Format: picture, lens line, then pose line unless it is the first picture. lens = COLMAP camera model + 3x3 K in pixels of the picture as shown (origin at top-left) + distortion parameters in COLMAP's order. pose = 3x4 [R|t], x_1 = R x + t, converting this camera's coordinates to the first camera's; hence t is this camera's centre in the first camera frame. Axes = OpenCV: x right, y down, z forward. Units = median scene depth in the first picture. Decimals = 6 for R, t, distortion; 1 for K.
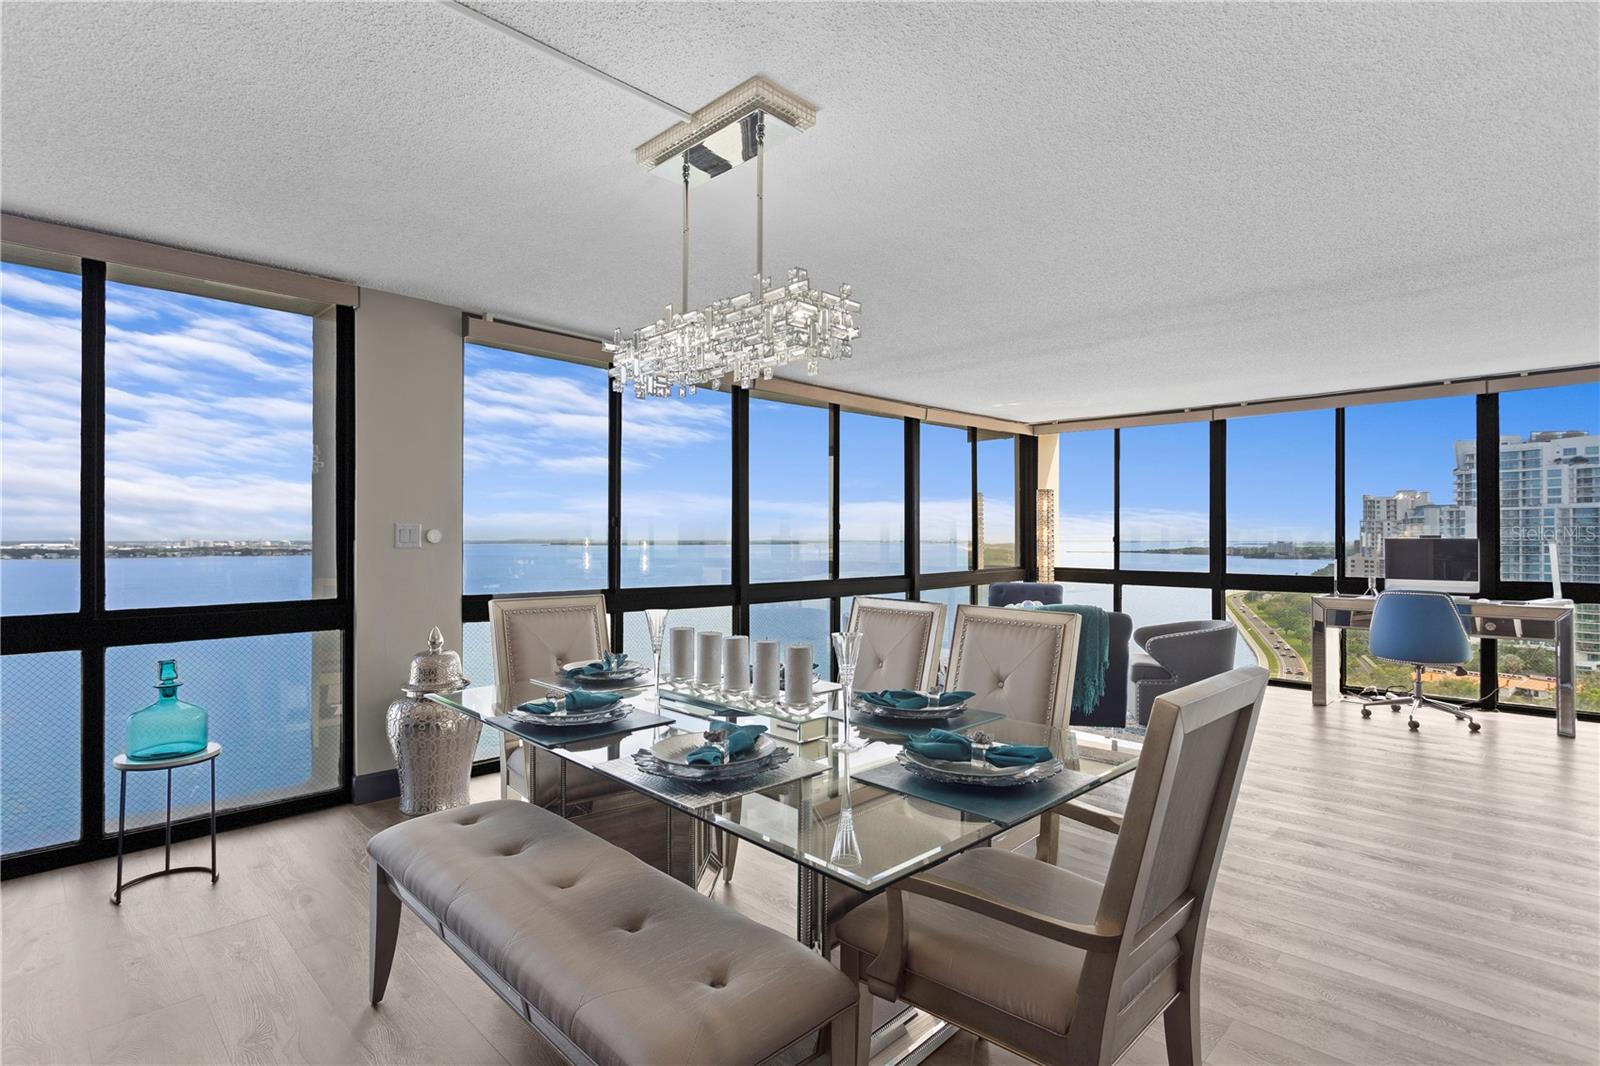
lens RADIAL K [[792.6, 0, 794.6], [0, 792.6, 533.5], [0, 0, 1]] dist [-0.016235, 0.005860]
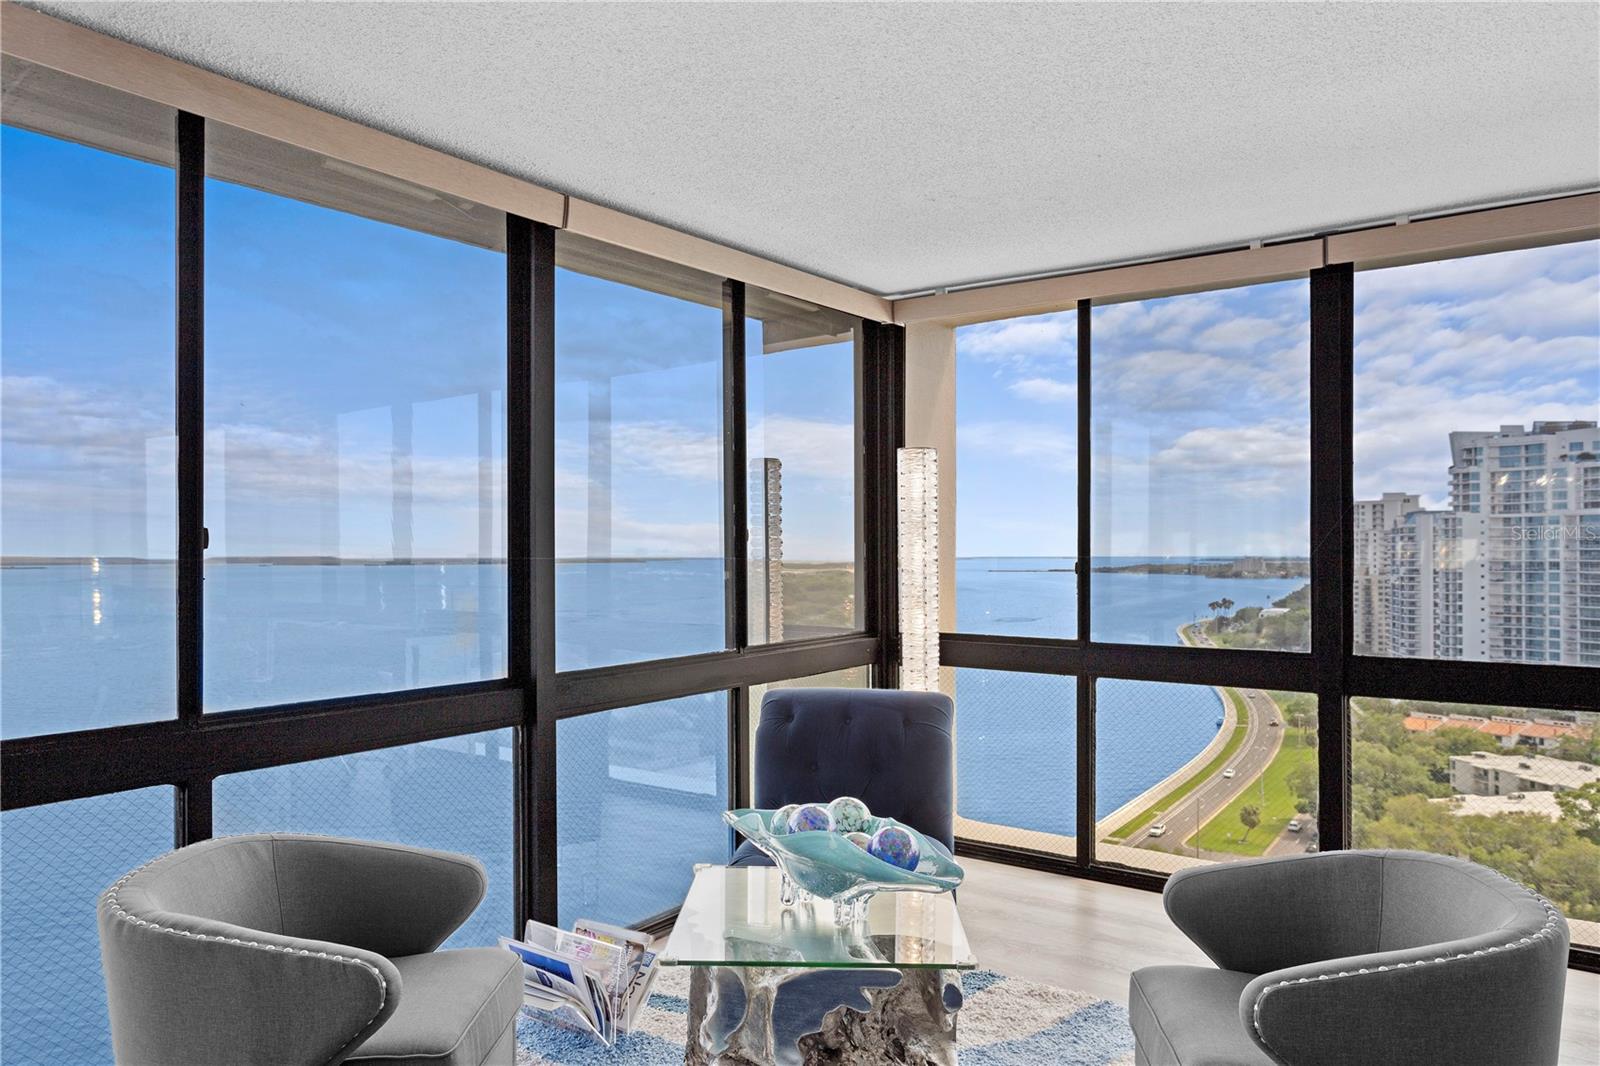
lens RADIAL K [[1070.4, 0, 793.8], [0, 1070.4, 543.9], [0, 0, 1]] dist [-0.021316, -0.003616]
pose [[0.988617, -0.002192, 0.150436, 0.203043], [0.002691, 0.999992, -0.003110, -0.004452], [-0.150428, 0.003479, 0.988615, 0.551308]]
